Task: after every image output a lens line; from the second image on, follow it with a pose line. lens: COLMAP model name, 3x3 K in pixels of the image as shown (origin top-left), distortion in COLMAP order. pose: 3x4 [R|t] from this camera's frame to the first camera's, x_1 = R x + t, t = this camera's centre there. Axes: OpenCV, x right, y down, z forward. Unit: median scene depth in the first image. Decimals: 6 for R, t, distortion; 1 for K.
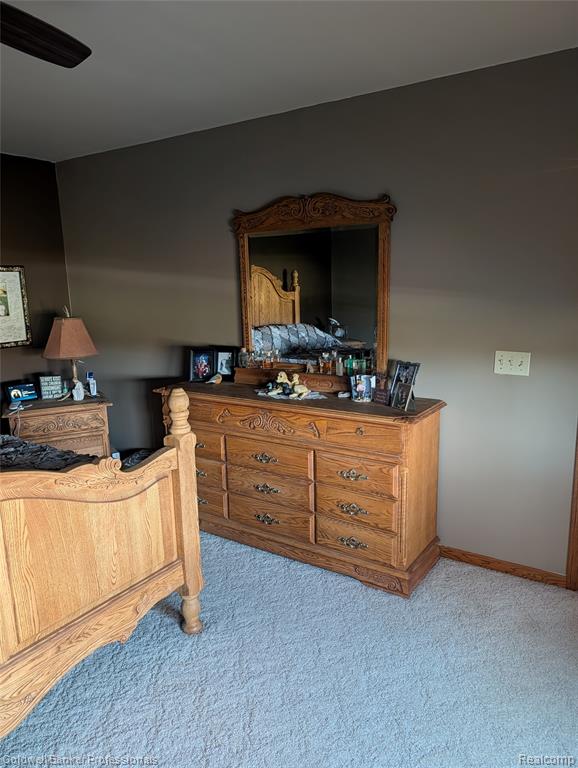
lens RADIAL K [[538.5, 0, 289.6], [0, 538.5, 385.2], [0, 0, 1]] dist [0.040088, -0.027825]
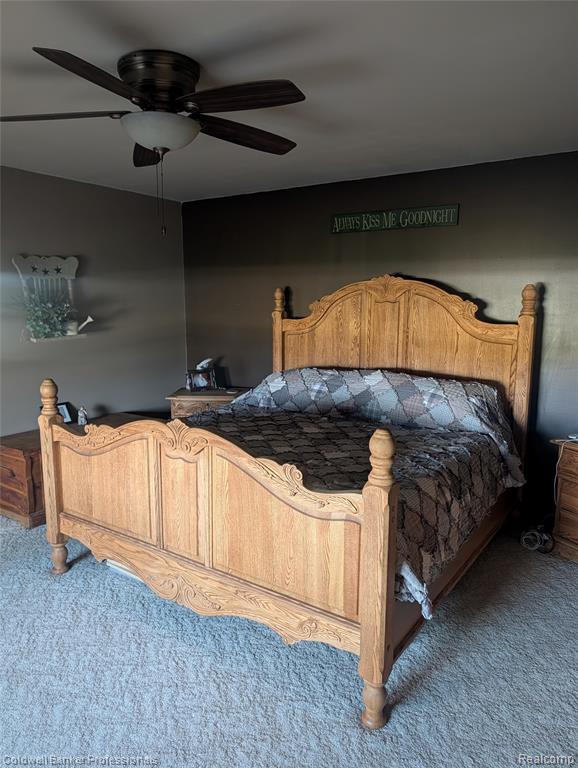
lens RADIAL K [[538.5, 0, 289.6], [0, 538.5, 385.2], [0, 0, 1]] dist [0.040088, -0.027825]
pose [[0.028418, 0.186462, -0.982051, 0.599545], [-0.204846, 0.962684, 0.176857, -0.180603], [0.978382, 0.196144, 0.065553, 0.813066]]
